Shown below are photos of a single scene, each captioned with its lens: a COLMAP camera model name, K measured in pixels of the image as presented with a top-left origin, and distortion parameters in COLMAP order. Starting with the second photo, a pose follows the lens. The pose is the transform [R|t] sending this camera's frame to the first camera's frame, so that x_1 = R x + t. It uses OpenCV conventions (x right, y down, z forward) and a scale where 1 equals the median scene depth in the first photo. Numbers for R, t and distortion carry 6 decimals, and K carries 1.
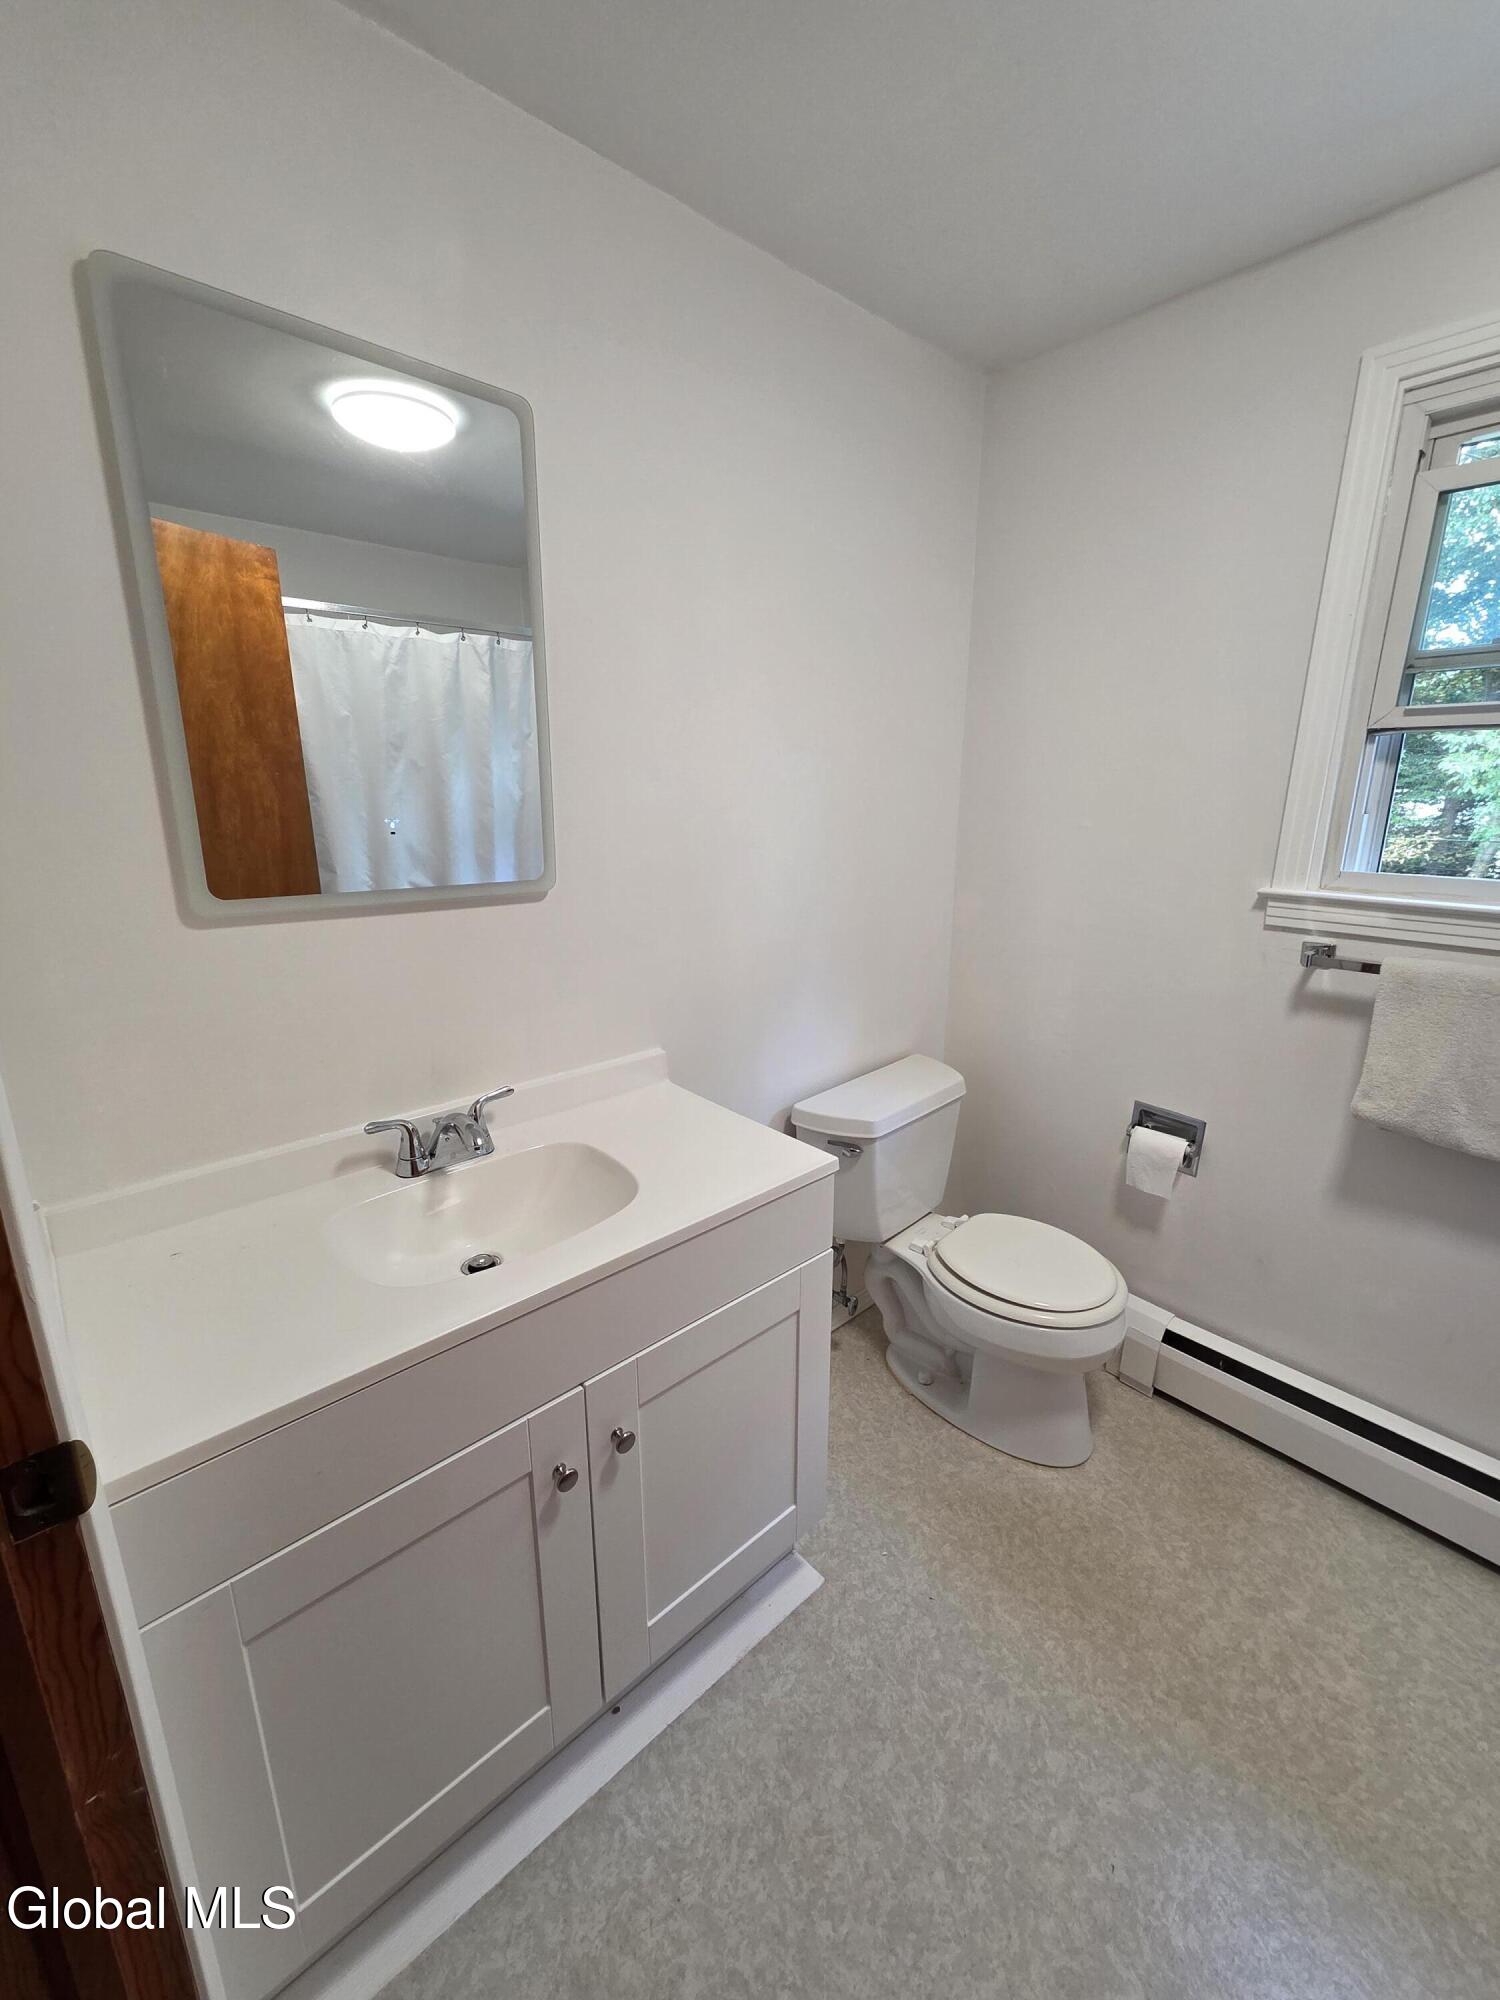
lens RADIAL K [[814.3, 0, 750.5], [0, 814.3, 994.4], [0, 0, 1]] dist [0.000859, 0.000798]
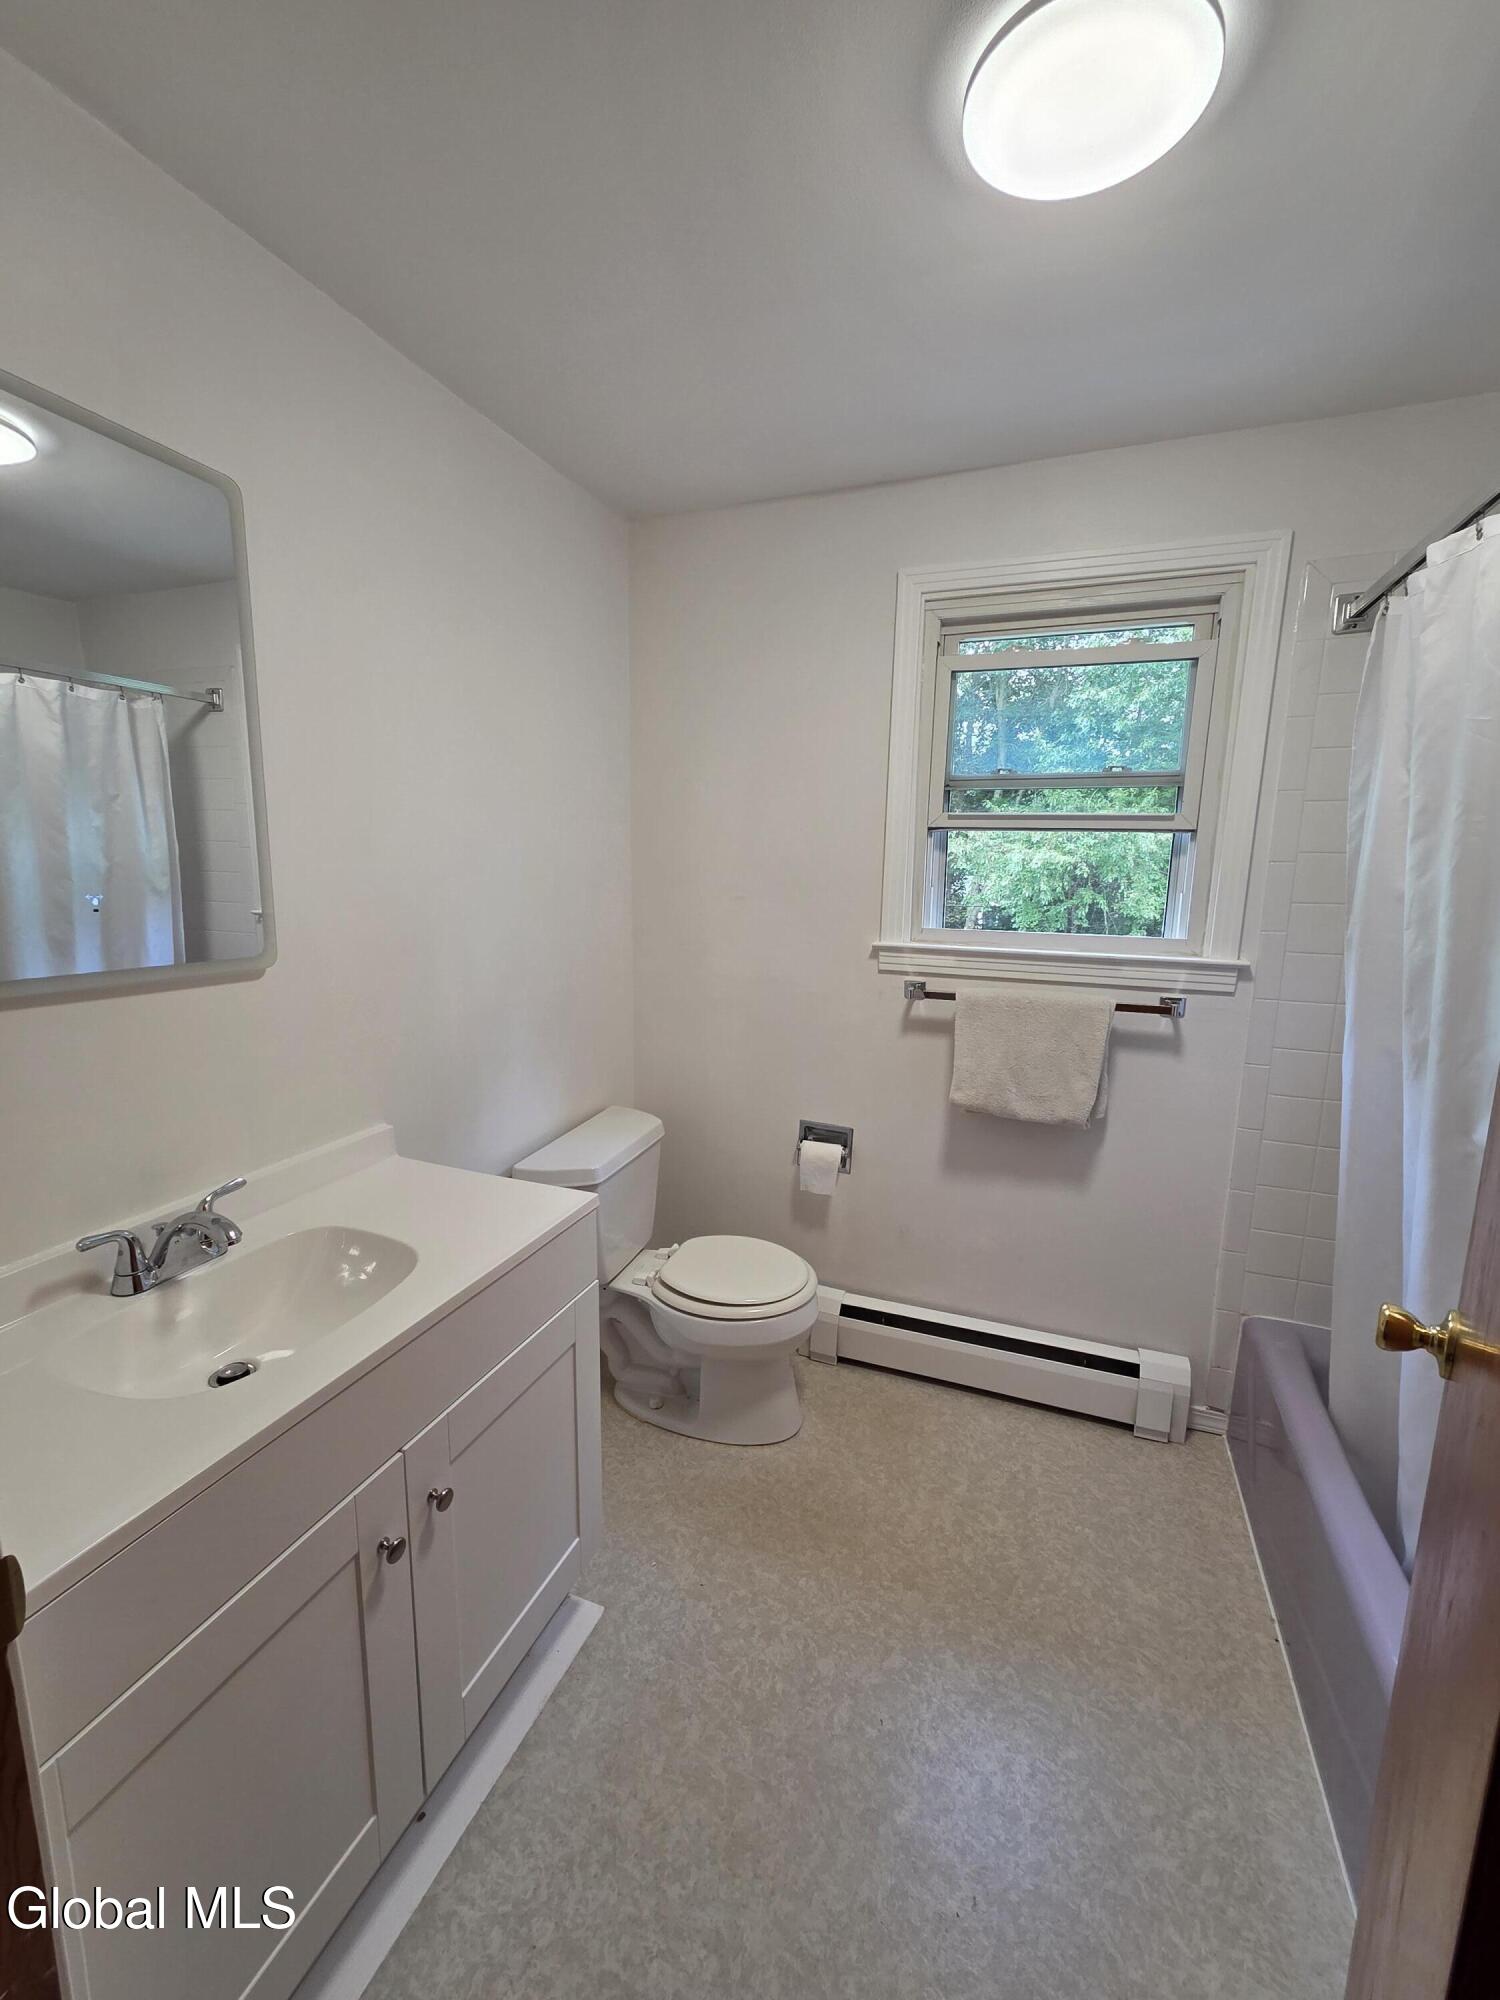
lens RADIAL K [[814.3, 0, 751.0], [0, 814.3, 999.7], [0, 0, 1]] dist [0.000859, 0.000798]
pose [[0.894422, -0.062893, 0.442779, -0.164069], [0.097659, 0.993636, -0.056134, 0.018742], [-0.436430, 0.093449, 0.894872, -0.098700]]
